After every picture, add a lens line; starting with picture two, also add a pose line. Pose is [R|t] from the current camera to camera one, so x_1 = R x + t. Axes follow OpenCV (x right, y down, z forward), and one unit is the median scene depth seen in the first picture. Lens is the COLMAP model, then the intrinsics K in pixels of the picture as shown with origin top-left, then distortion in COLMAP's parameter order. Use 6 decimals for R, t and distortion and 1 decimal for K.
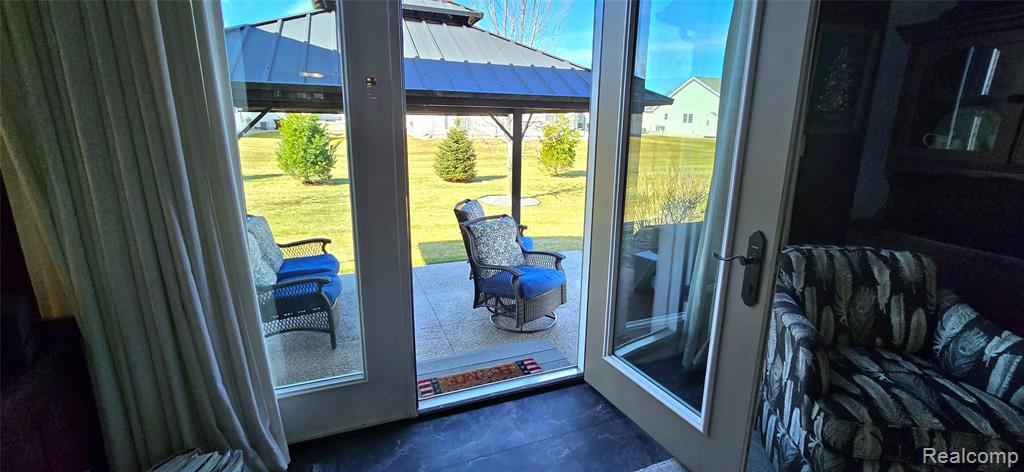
lens RADIAL K [[442.3, 0, 532.2], [0, 442.3, 226.3], [0, 0, 1]] dist [0.000262, 0.000156]
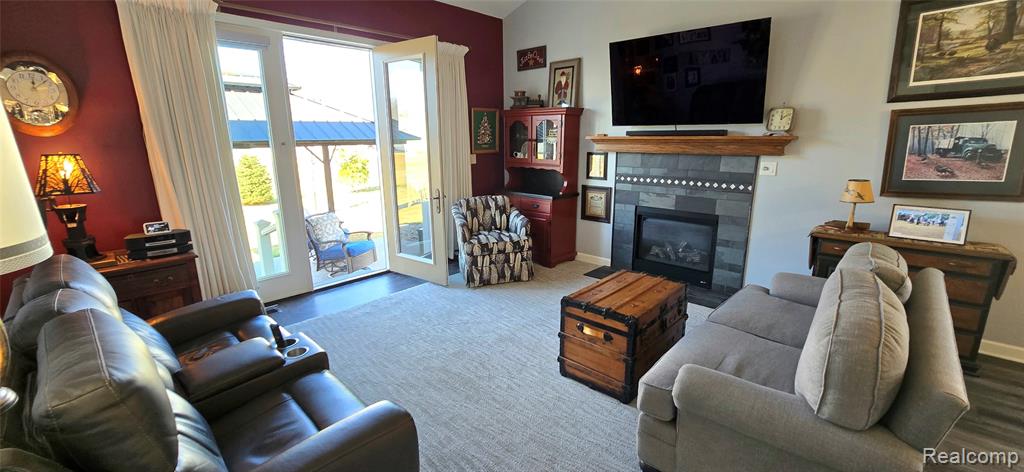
lens RADIAL K [[420.4, 0, 512.0], [0, 420.4, 236.0], [0, 0, 1]] dist [0.000098, 0.000159]
pose [[0.909951, -0.125845, 0.395162, -0.077031], [0.127150, 0.991617, 0.023003, 0.116562], [-0.394744, 0.029314, 0.918324, -0.661064]]
